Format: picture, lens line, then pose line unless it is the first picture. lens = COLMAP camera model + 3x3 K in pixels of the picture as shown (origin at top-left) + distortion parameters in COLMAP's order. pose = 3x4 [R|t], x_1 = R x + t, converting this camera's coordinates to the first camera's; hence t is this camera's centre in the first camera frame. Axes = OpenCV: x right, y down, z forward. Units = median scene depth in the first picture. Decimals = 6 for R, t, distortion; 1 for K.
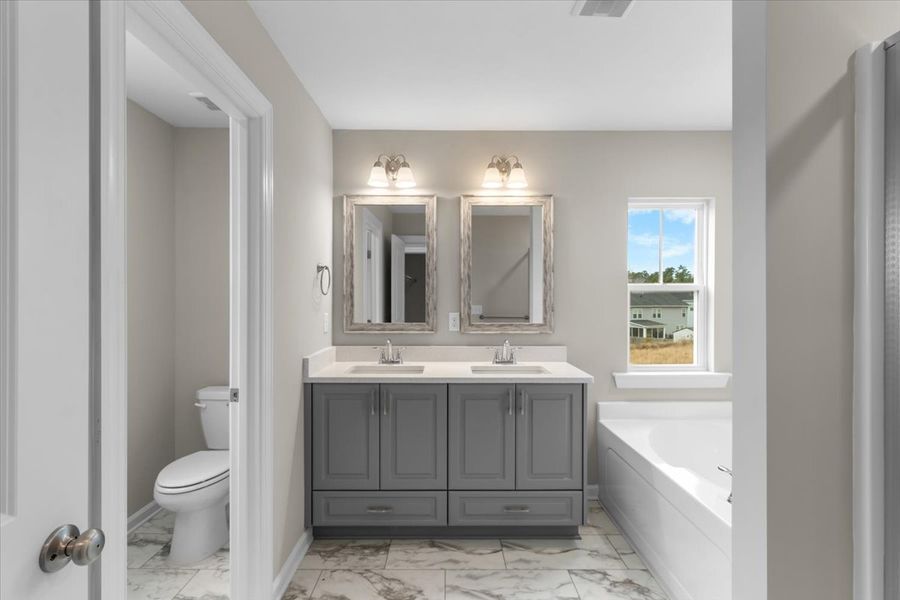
lens RADIAL K [[413.5, 0, 454.2], [0, 413.5, 302.1], [0, 0, 1]] dist [-0.004351, 0.000449]
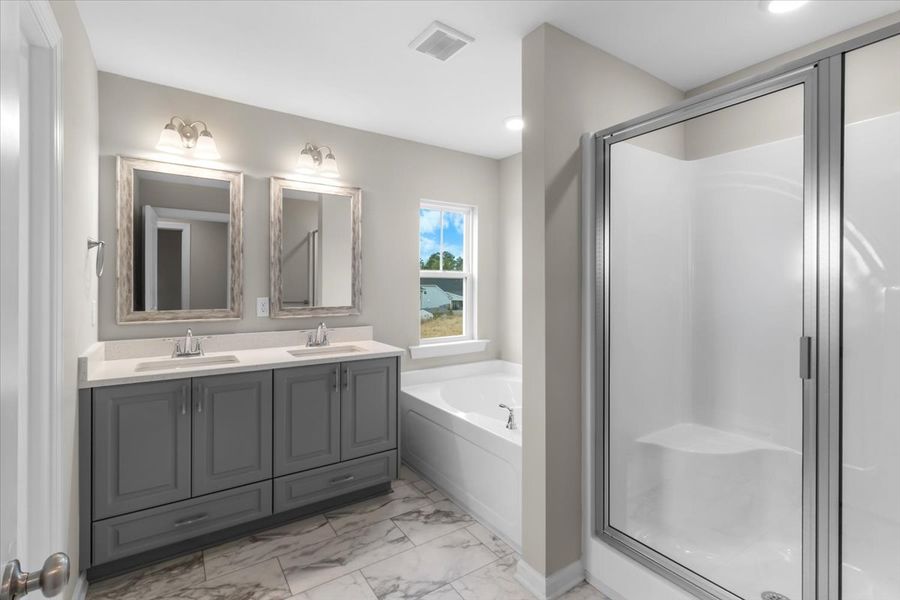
lens RADIAL K [[413.5, 0, 448.6], [0, 413.5, 286.7], [0, 0, 1]] dist [-0.004351, 0.000449]
pose [[0.831771, -0.001828, 0.555116, -0.204391], [0.001820, 0.999998, 0.000566, 0.001032], [-0.555116, 0.000539, 0.831773, -0.044878]]
